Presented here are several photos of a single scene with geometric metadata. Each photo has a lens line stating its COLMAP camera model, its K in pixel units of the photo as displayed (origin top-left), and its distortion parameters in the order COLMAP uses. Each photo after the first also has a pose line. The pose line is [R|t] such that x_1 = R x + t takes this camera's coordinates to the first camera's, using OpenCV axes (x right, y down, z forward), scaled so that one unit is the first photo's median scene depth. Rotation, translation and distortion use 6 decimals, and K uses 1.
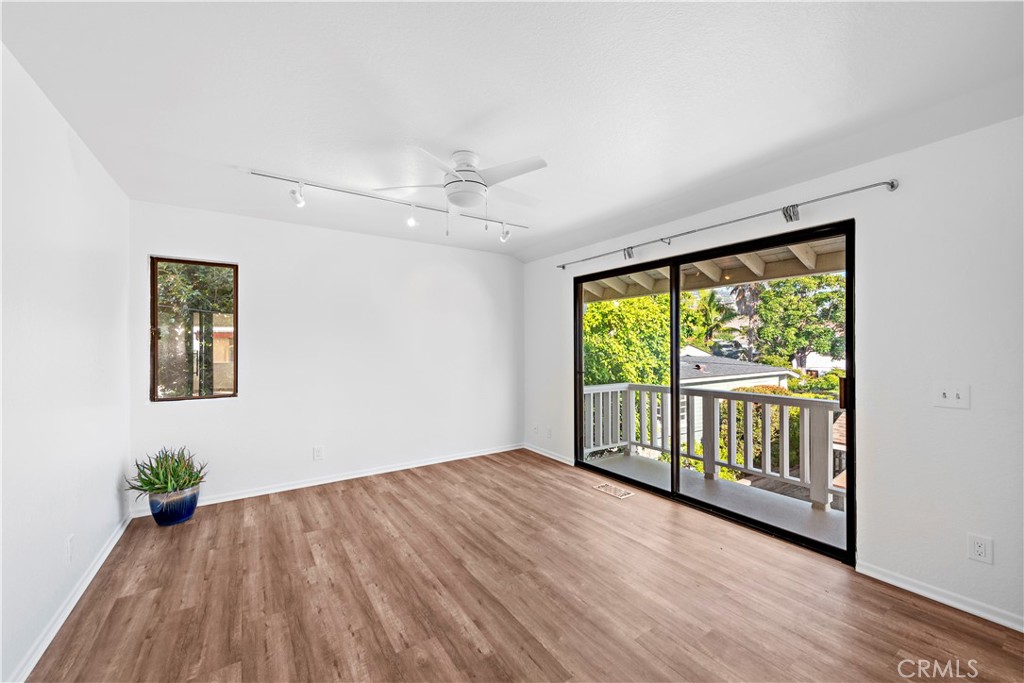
lens RADIAL K [[399.4, 0, 521.9], [0, 399.4, 349.7], [0, 0, 1]] dist [0.016559, -0.001431]
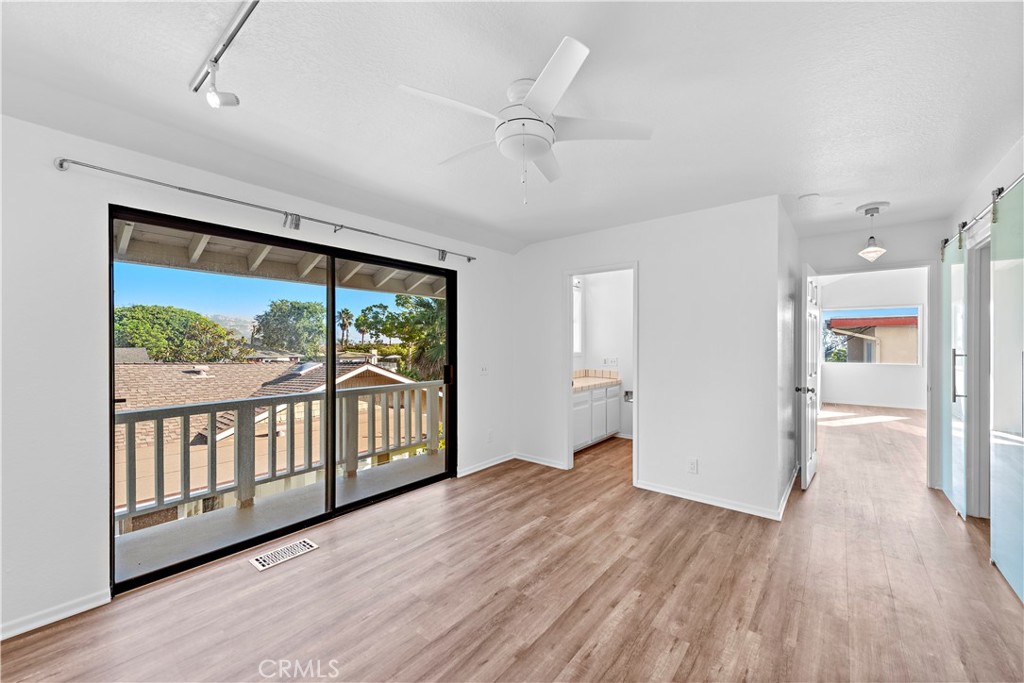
lens RADIAL K [[399.4, 0, 514.0], [0, 399.4, 340.7], [0, 0, 1]] dist [0.016559, -0.001431]
pose [[-0.282160, 0.011836, 0.959294, -0.887320], [0.009834, 0.999907, -0.009444, -0.011860], [-0.959317, 0.006768, -0.282250, 1.286952]]
